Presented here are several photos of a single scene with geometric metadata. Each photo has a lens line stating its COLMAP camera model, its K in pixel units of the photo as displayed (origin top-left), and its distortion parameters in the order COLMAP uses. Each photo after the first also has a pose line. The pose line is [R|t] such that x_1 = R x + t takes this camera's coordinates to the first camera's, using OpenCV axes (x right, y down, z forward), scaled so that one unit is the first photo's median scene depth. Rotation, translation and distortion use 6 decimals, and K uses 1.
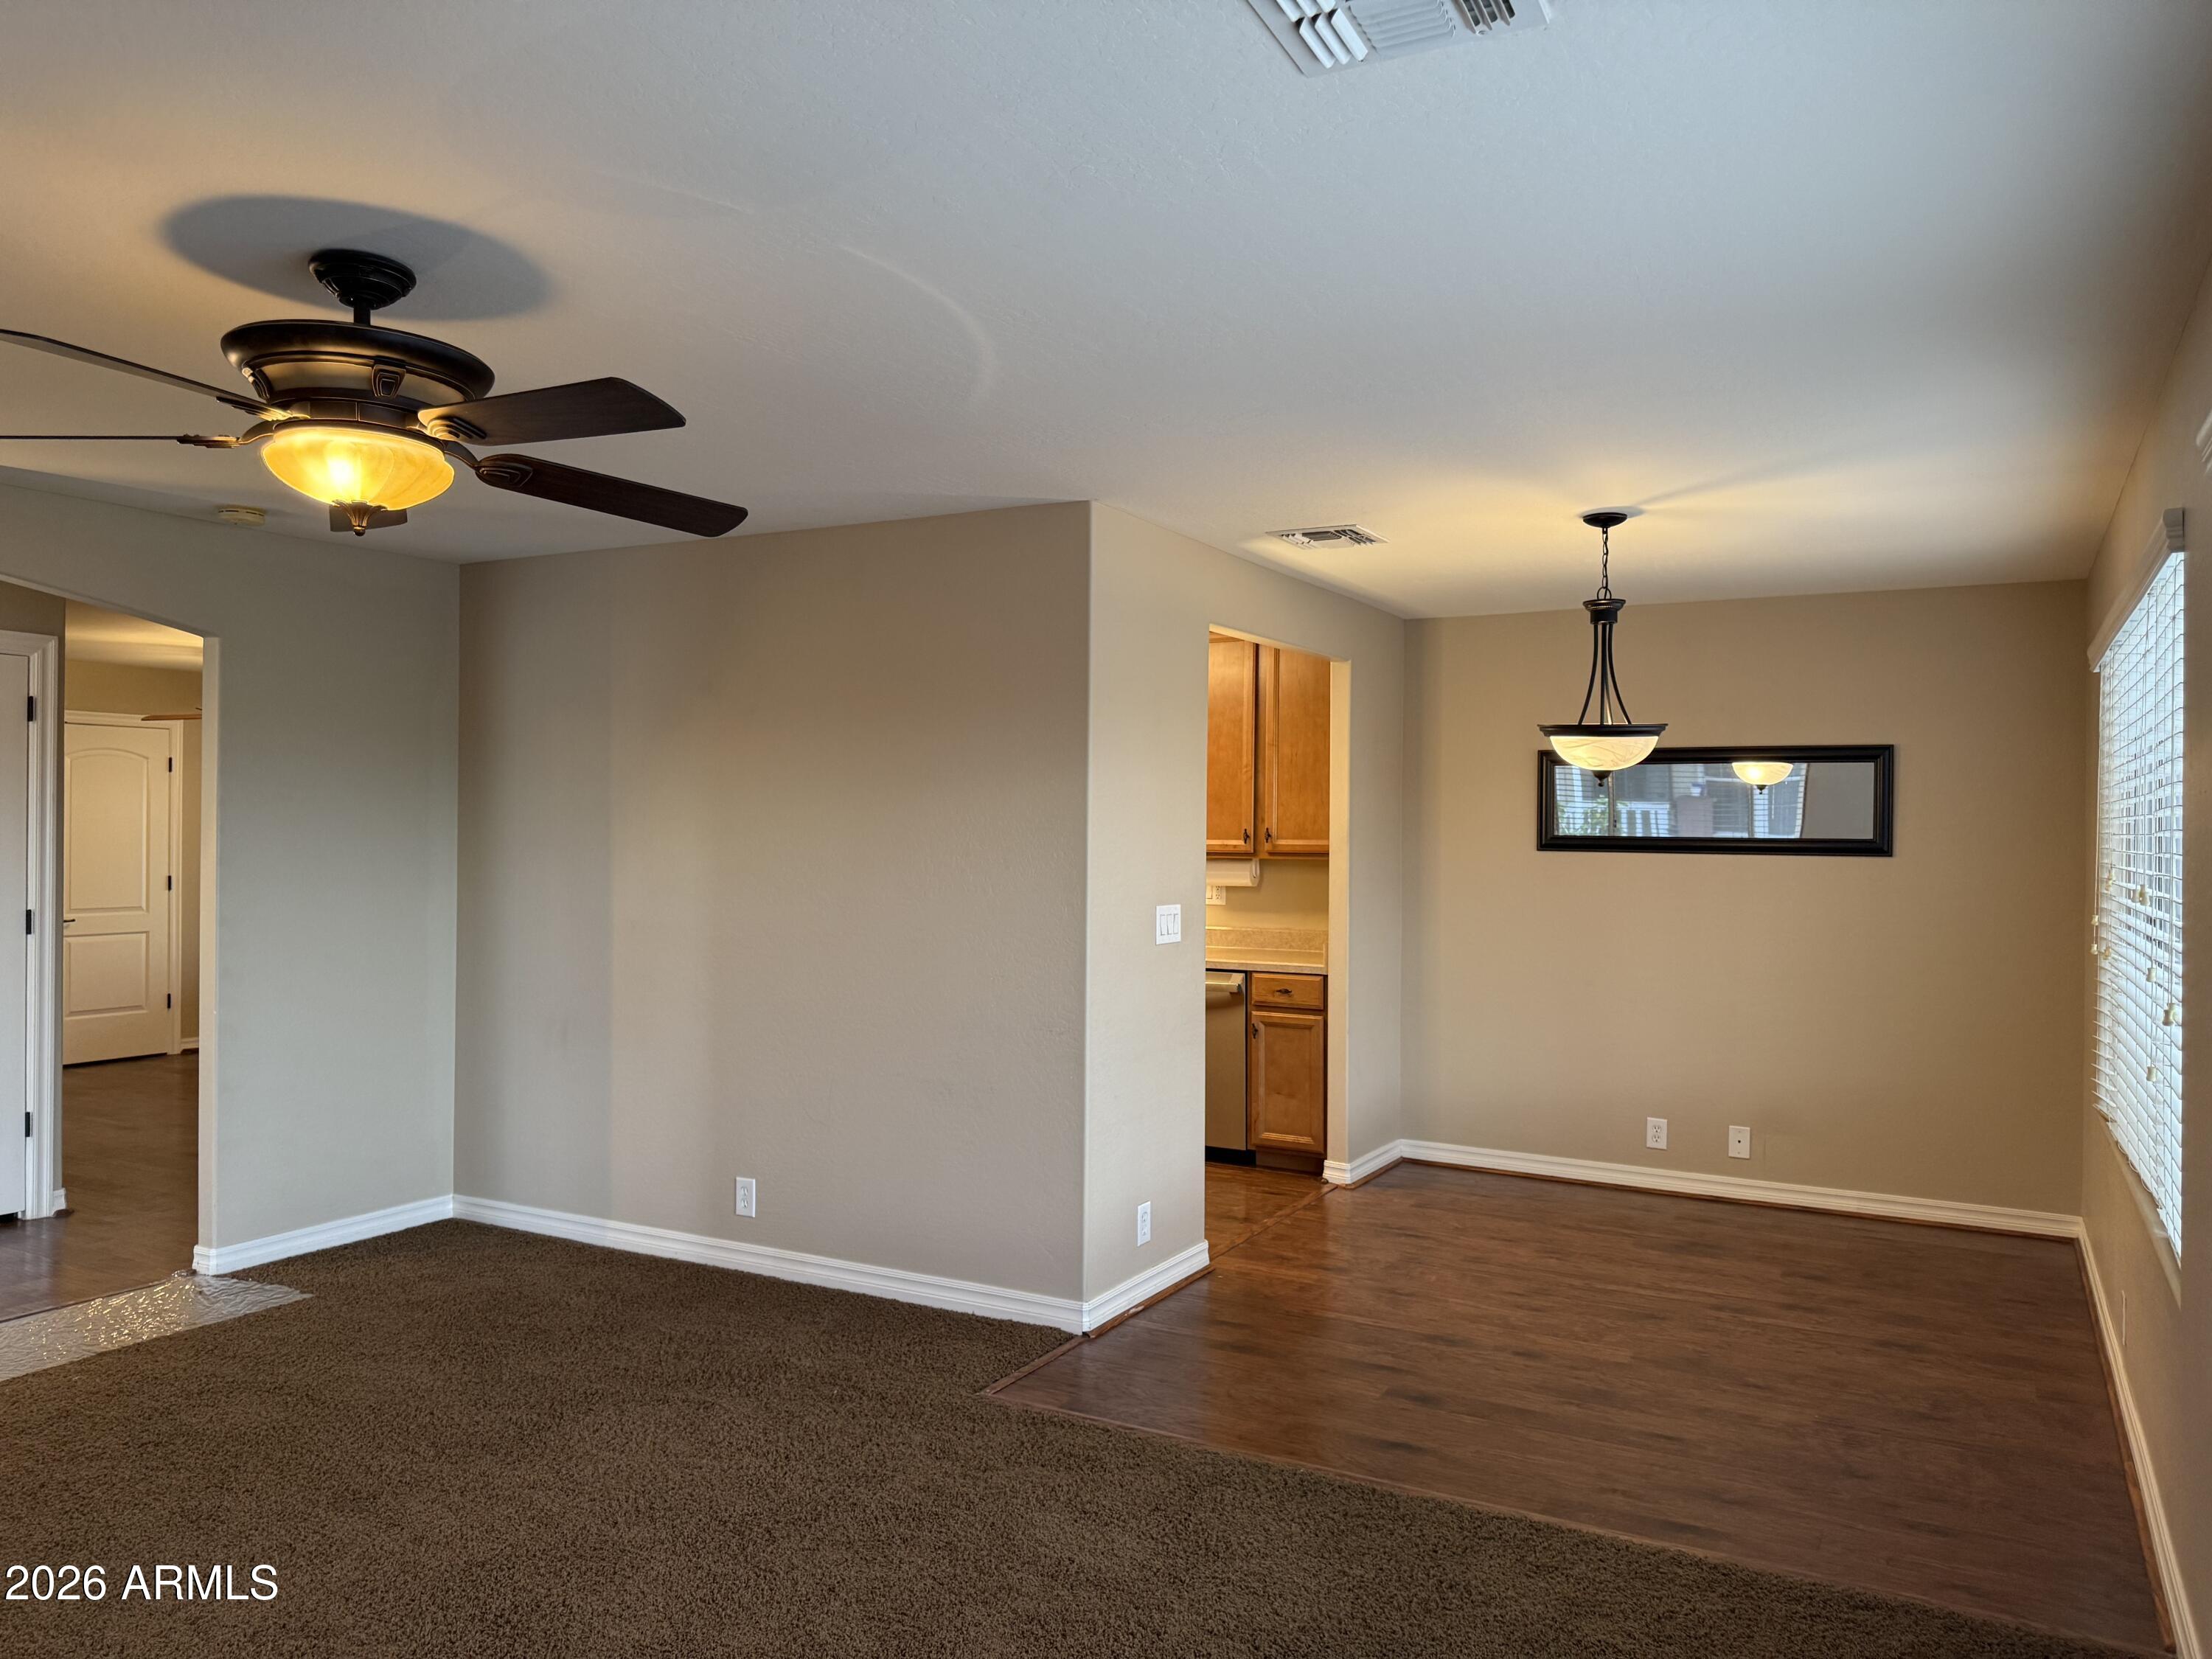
lens RADIAL K [[1532.2, 0, 1106.0], [0, 1532.2, 829.5], [0, 0, 1]] dist [-0.004026, -0.002811]
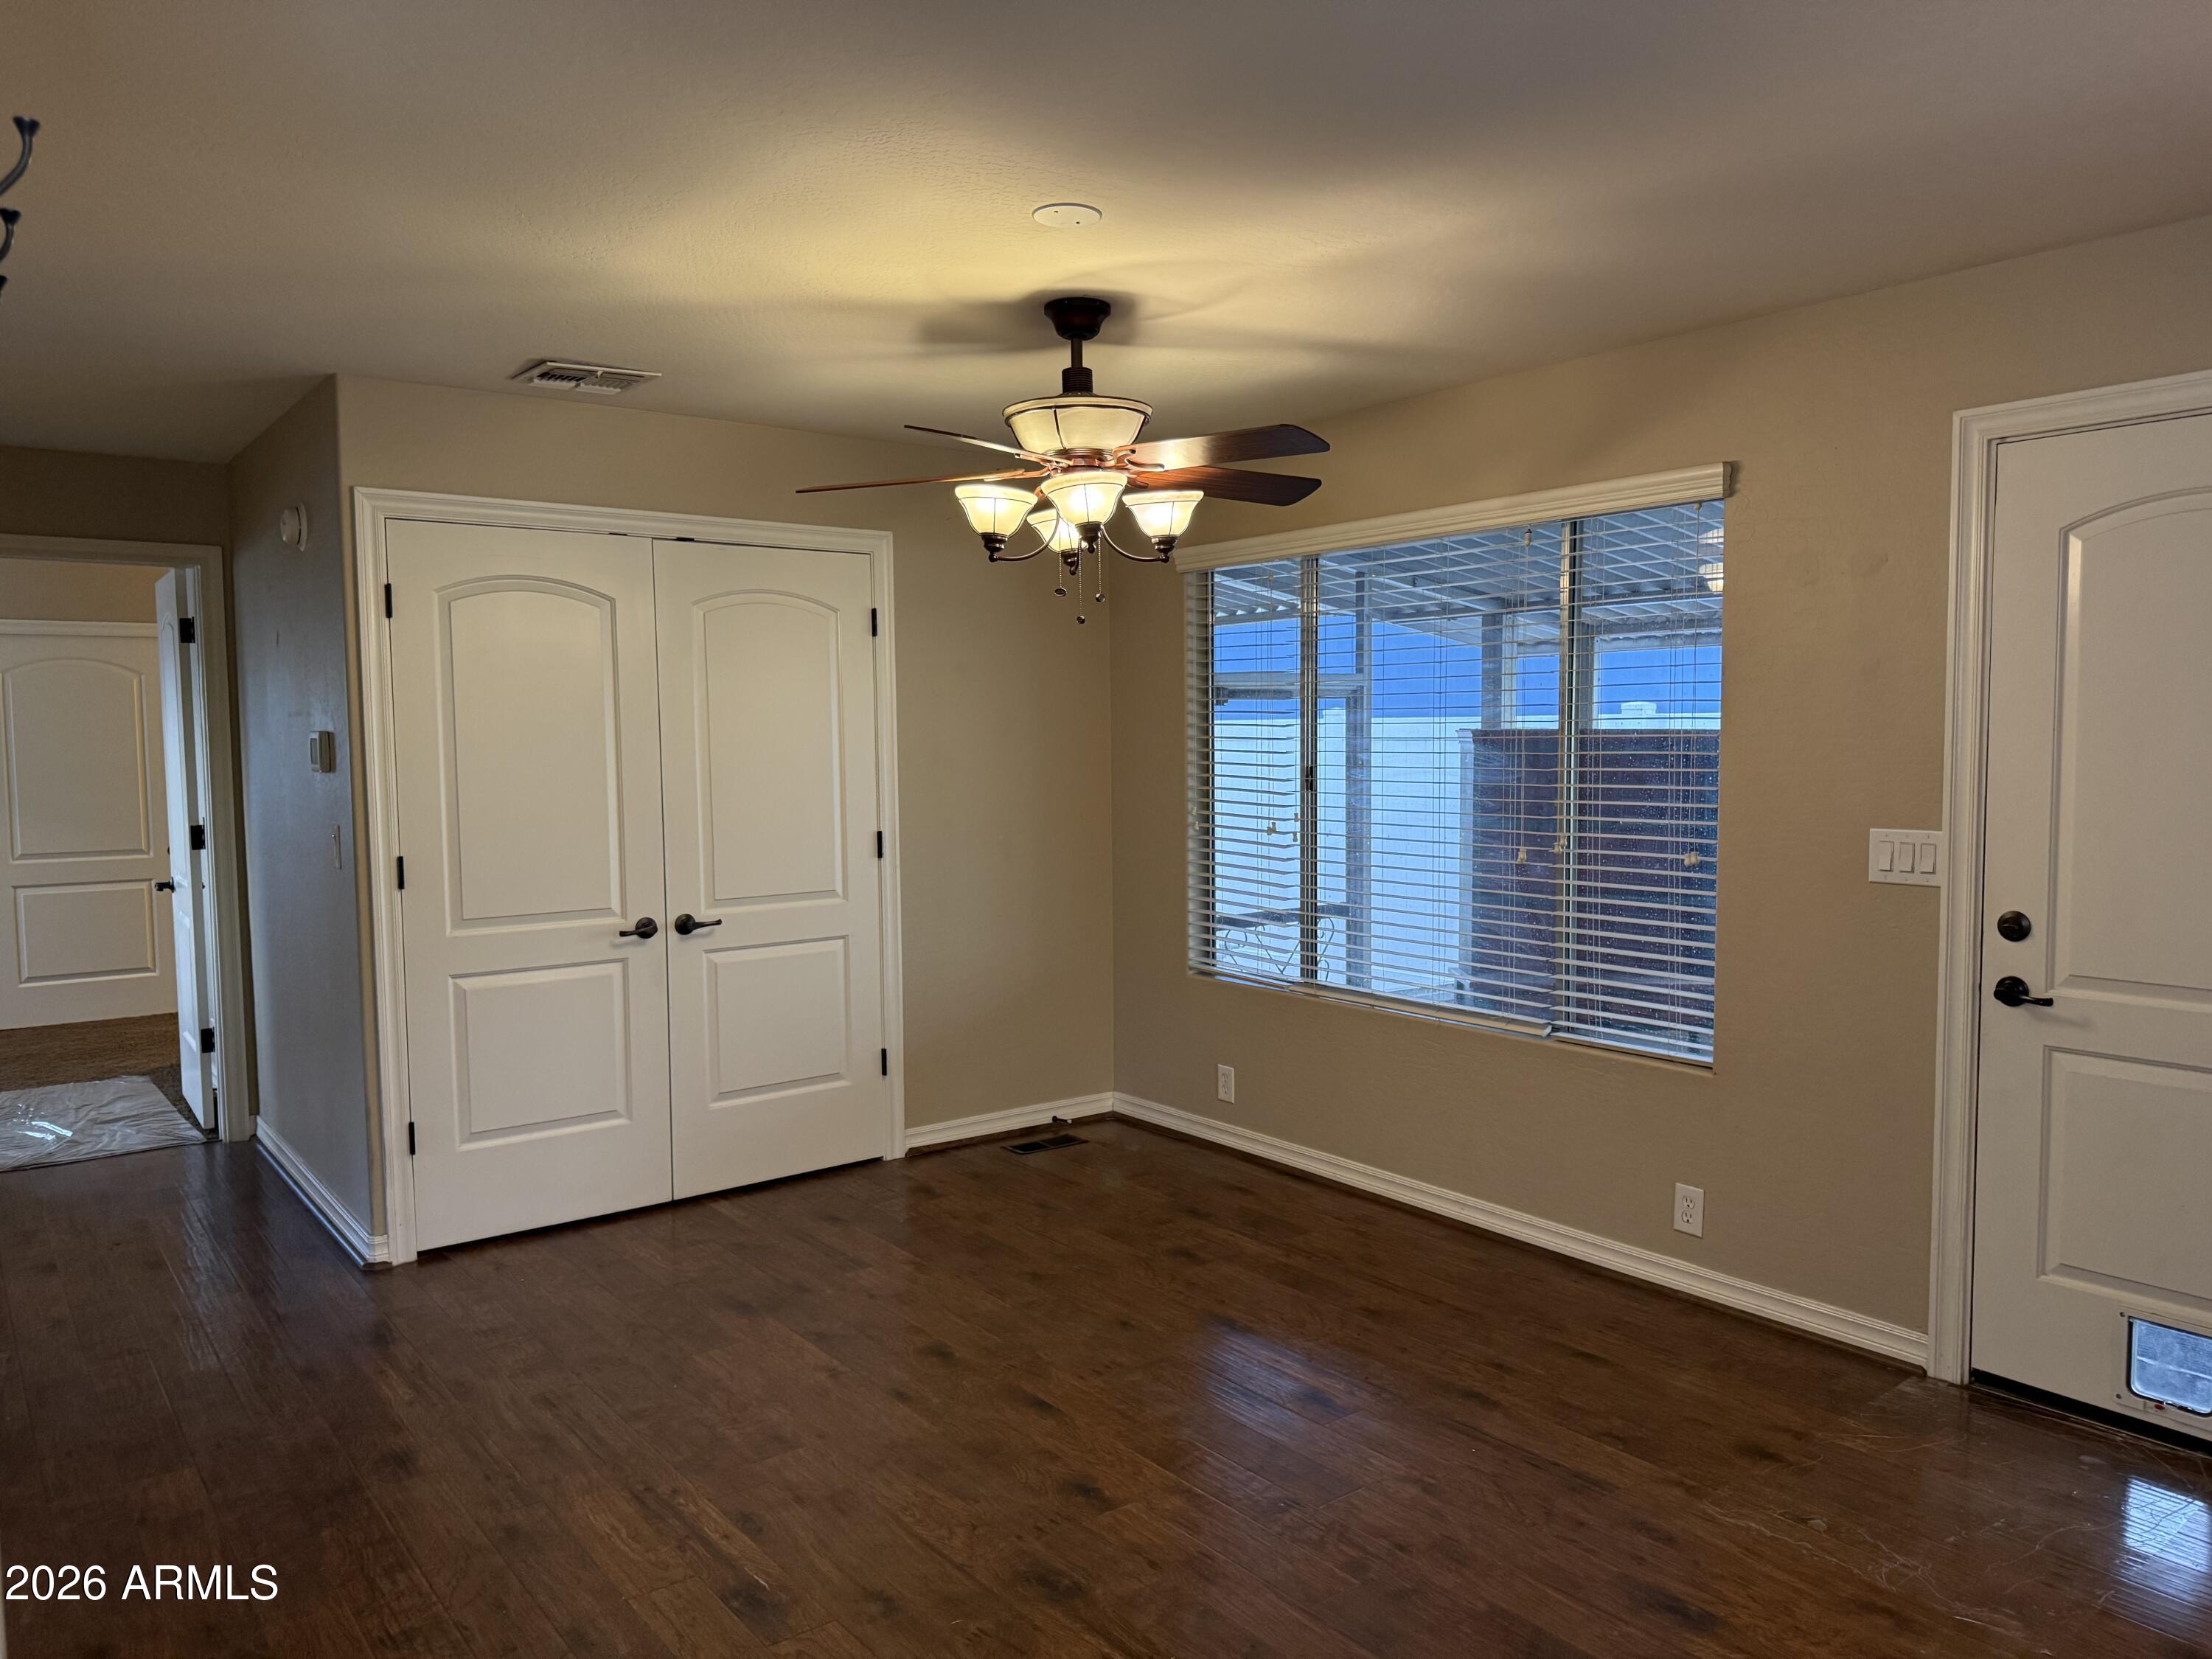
lens RADIAL K [[1569.4, 0, 1106.0], [0, 1569.4, 829.5], [0, 0, 1]] dist [0.001541, -0.000184]
pose [[0.922962, 0.009517, -0.384773, -0.330989], [0.016415, 0.997811, 0.064055, -0.004049], [0.384540, -0.065437, 0.920786, 0.529992]]
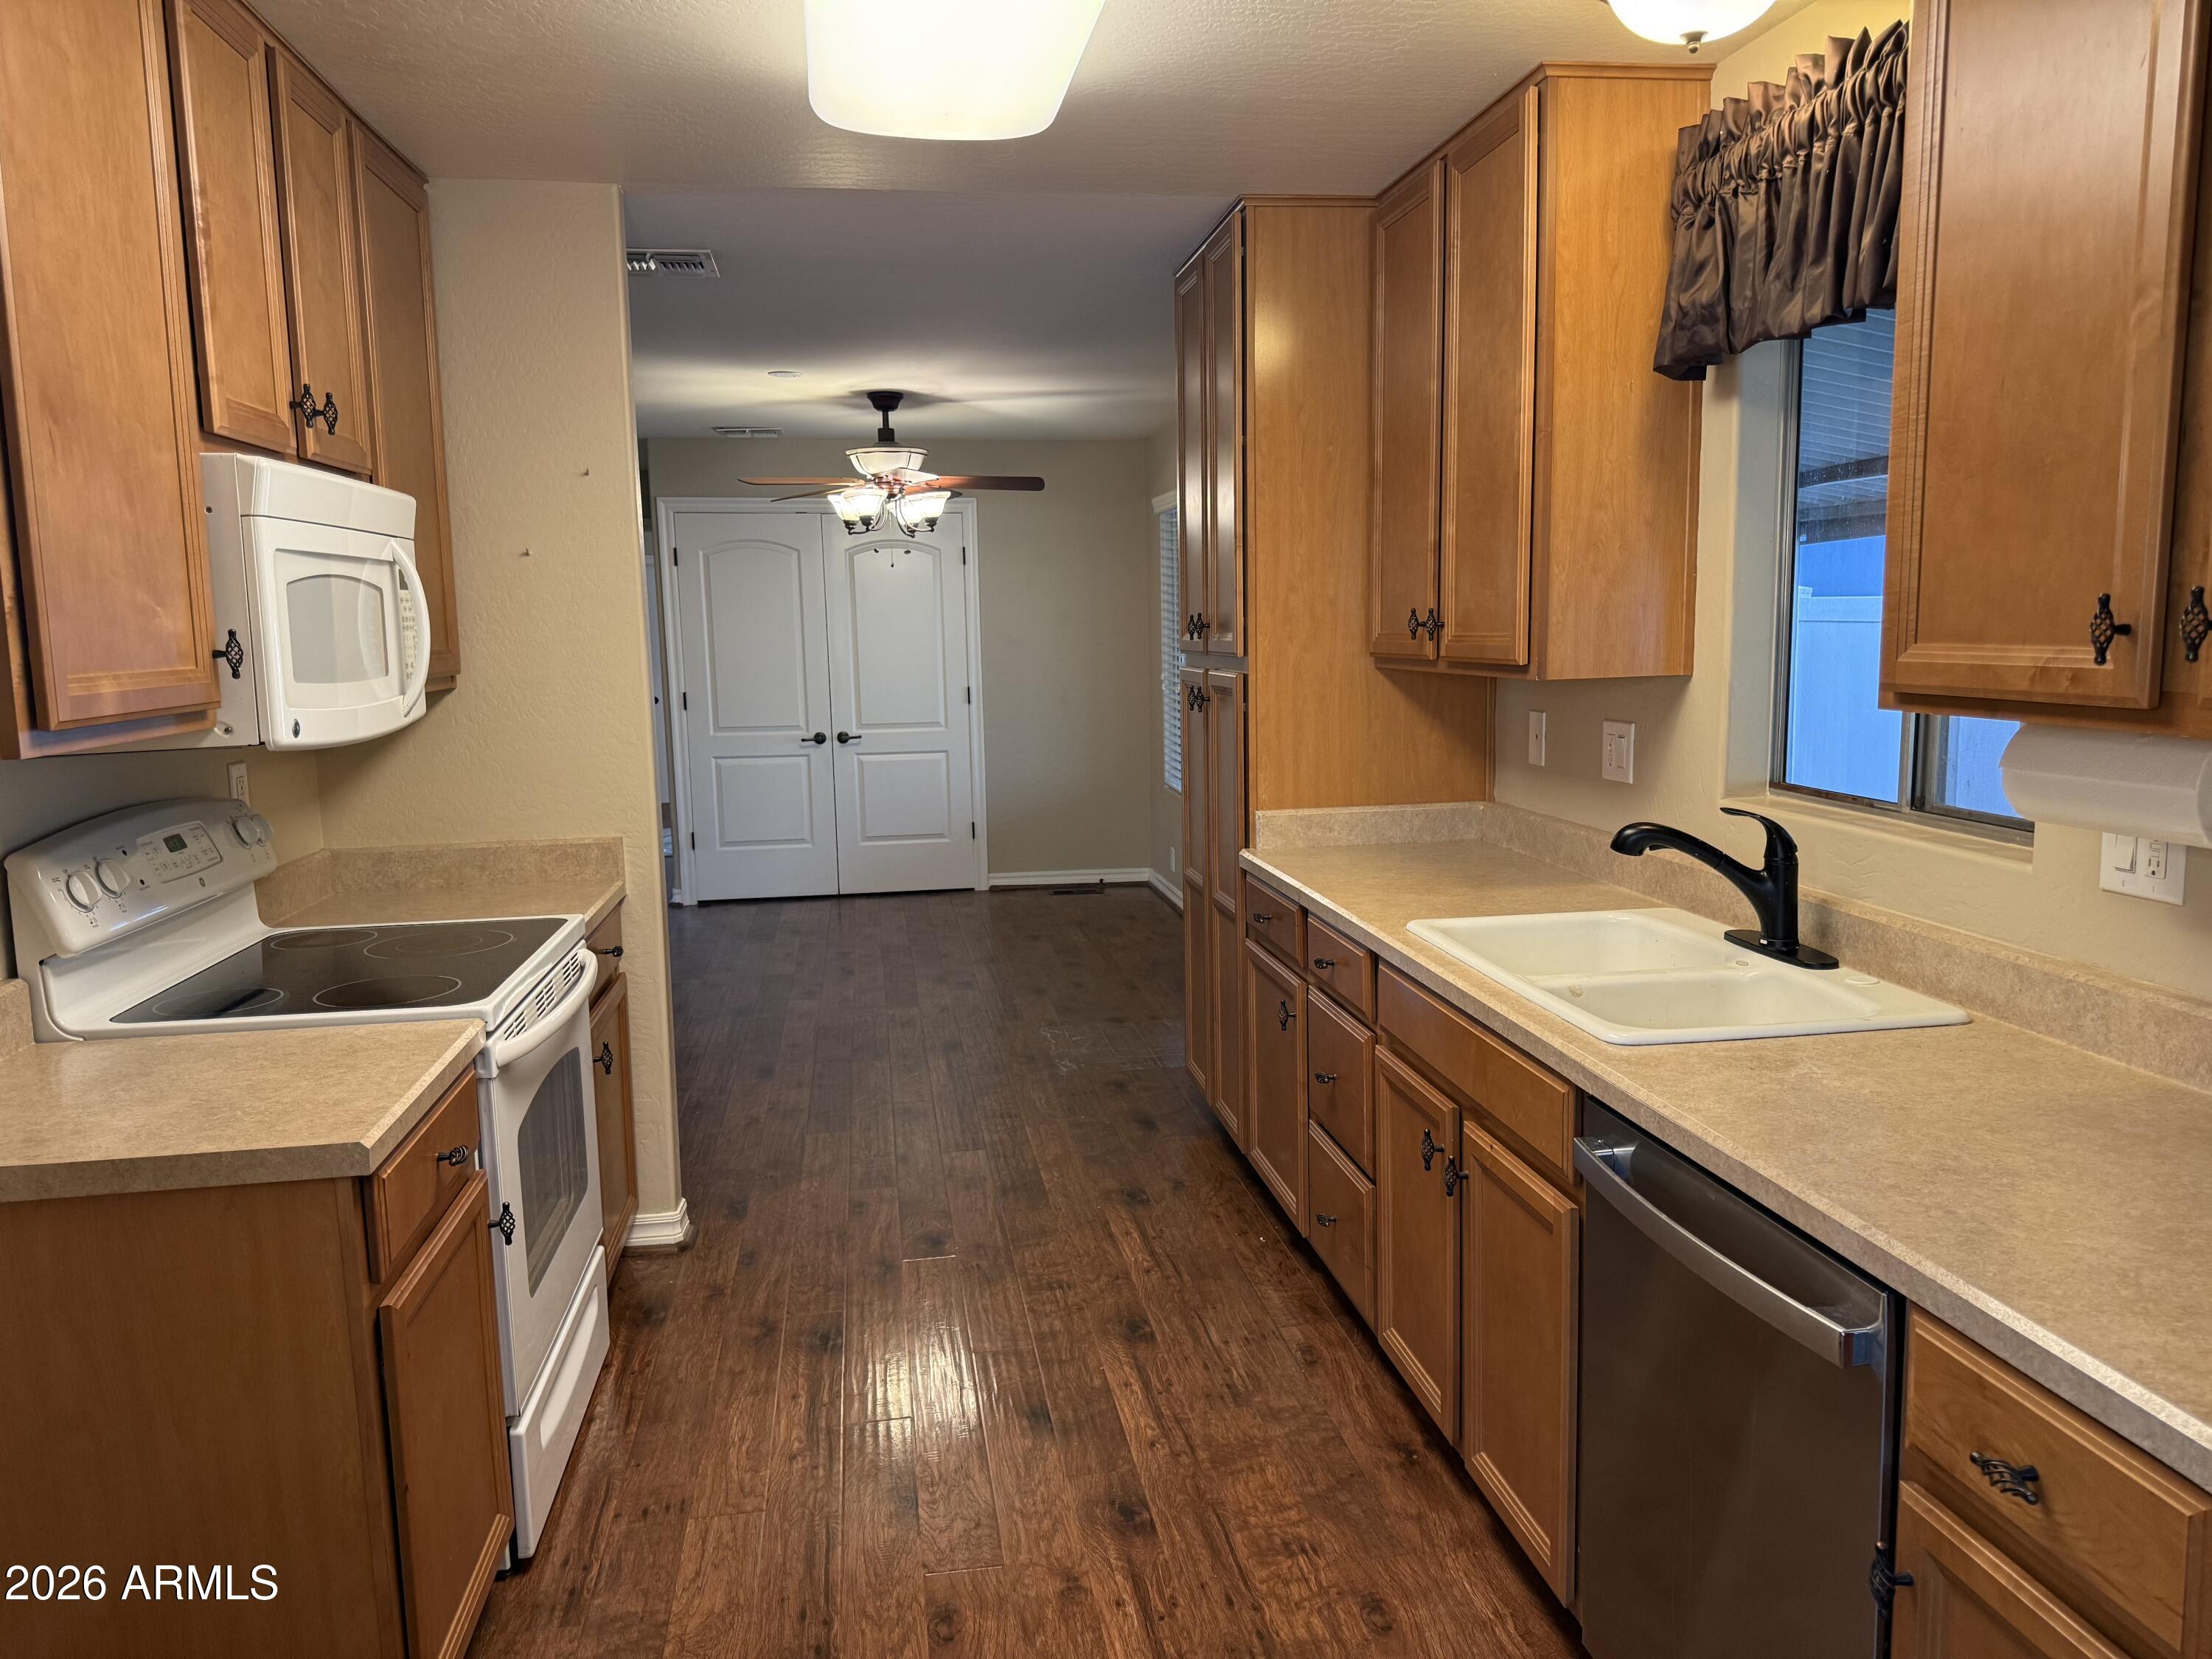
lens RADIAL K [[1532.2, 0, 1106.0], [0, 1532.2, 829.5], [0, 0, 1]] dist [-0.004026, -0.002811]
pose [[0.603541, 0.088254, -0.792433, 0.126800], [0.022129, 0.991618, 0.127292, 0.001663], [0.797025, -0.094362, 0.596529, 0.540813]]
